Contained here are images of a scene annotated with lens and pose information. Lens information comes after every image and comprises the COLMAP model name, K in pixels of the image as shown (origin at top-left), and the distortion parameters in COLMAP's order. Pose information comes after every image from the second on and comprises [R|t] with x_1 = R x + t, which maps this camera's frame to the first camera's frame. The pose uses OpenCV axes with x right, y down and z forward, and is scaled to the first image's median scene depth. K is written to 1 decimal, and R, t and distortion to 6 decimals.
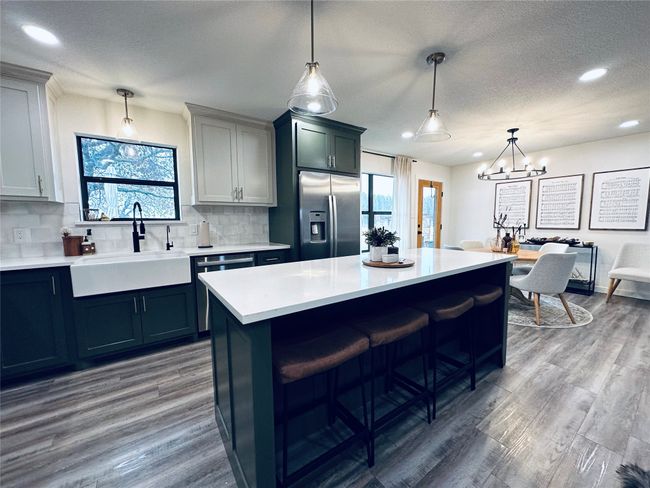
lens RADIAL K [[259.6, 0, 326.3], [0, 259.6, 243.5], [0, 0, 1]] dist [0.000847, 0.000026]
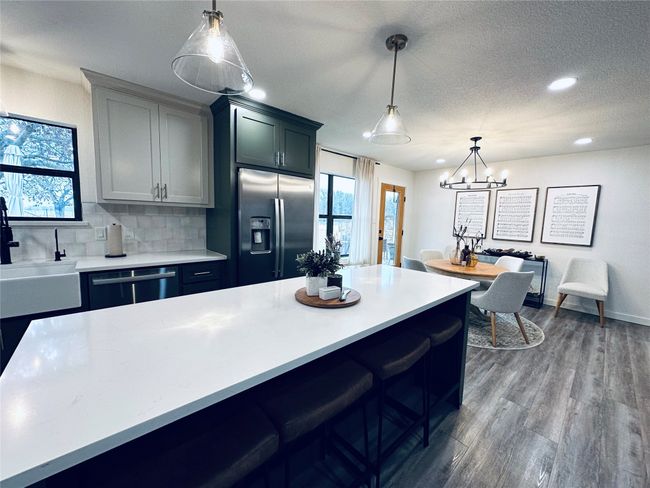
lens RADIAL K [[259.6, 0, 325.8], [0, 259.6, 243.6], [0, 0, 1]] dist [0.000847, 0.000026]
pose [[0.992152, 0.027504, 0.121972, 0.077721], [-0.029201, 0.999500, 0.012146, -0.054523], [-0.121577, -0.015612, 0.992459, 0.135837]]
